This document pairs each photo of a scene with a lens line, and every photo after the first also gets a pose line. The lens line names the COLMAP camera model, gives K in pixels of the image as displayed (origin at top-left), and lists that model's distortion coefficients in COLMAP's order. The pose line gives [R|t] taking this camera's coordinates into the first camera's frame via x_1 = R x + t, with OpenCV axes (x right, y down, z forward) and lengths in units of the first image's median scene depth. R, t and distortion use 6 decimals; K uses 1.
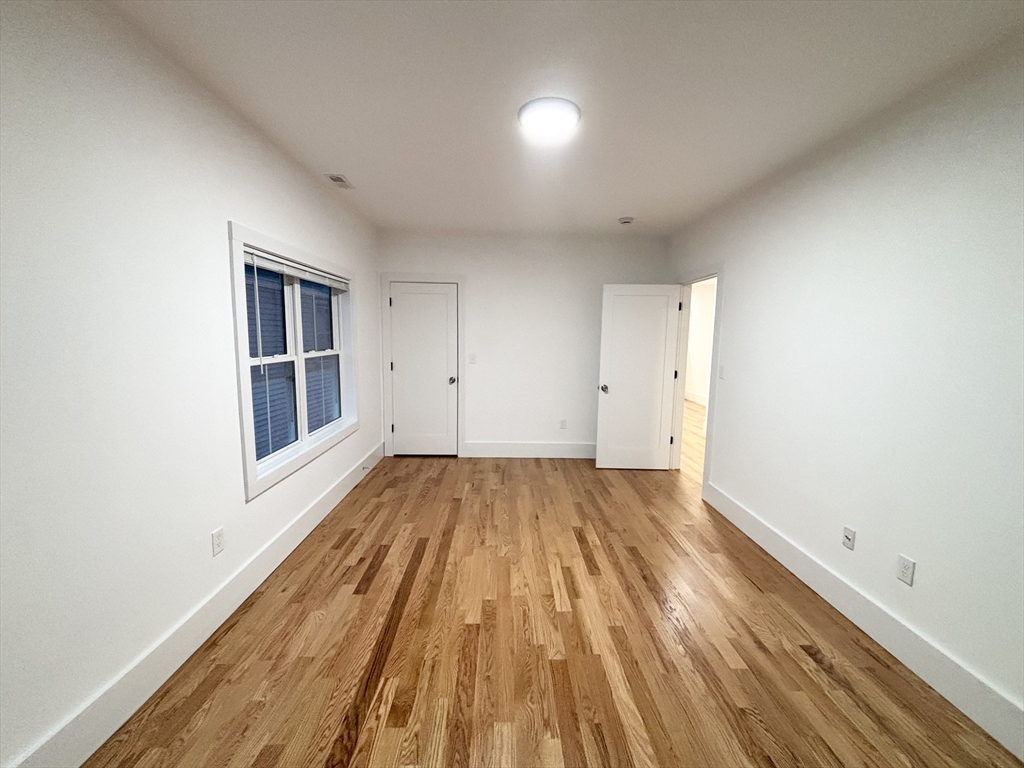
lens RADIAL K [[414.3, 0, 511.1], [0, 414.3, 384.3], [0, 0, 1]] dist [0.002519, 0.000160]
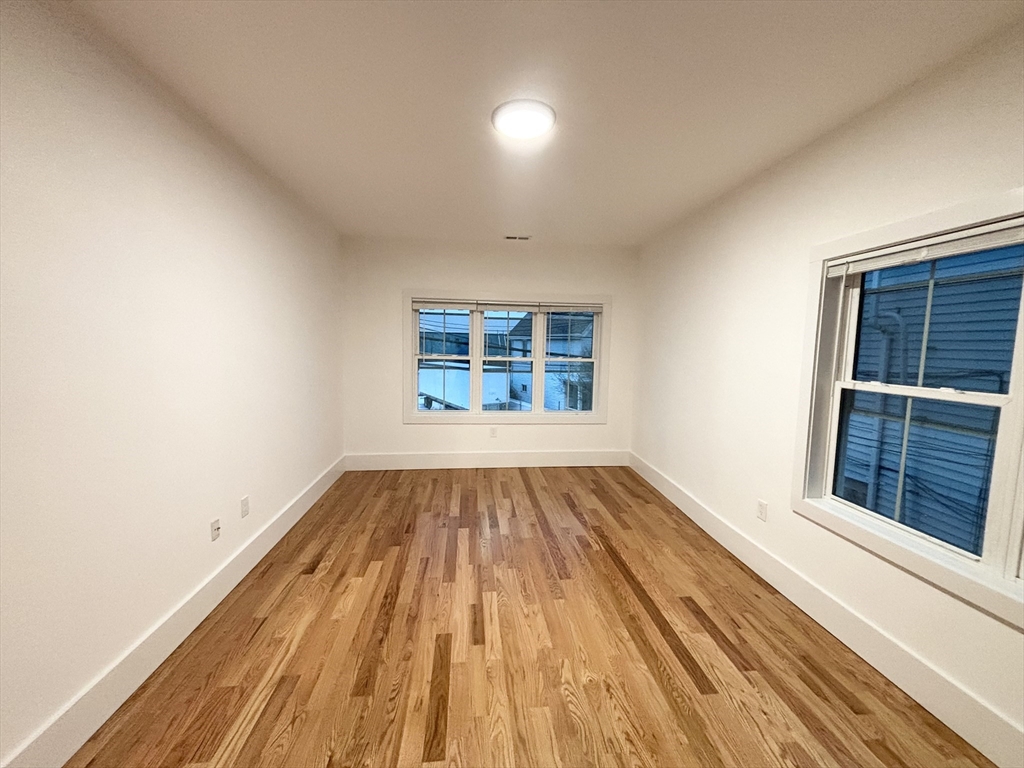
lens RADIAL K [[414.3, 0, 514.9], [0, 414.3, 377.9], [0, 0, 1]] dist [0.002519, 0.000160]
pose [[-0.995386, -0.025176, -0.092595, 0.167773], [-0.043454, 0.978619, 0.201038, -0.221097], [0.085553, 0.204134, -0.975197, 1.860146]]
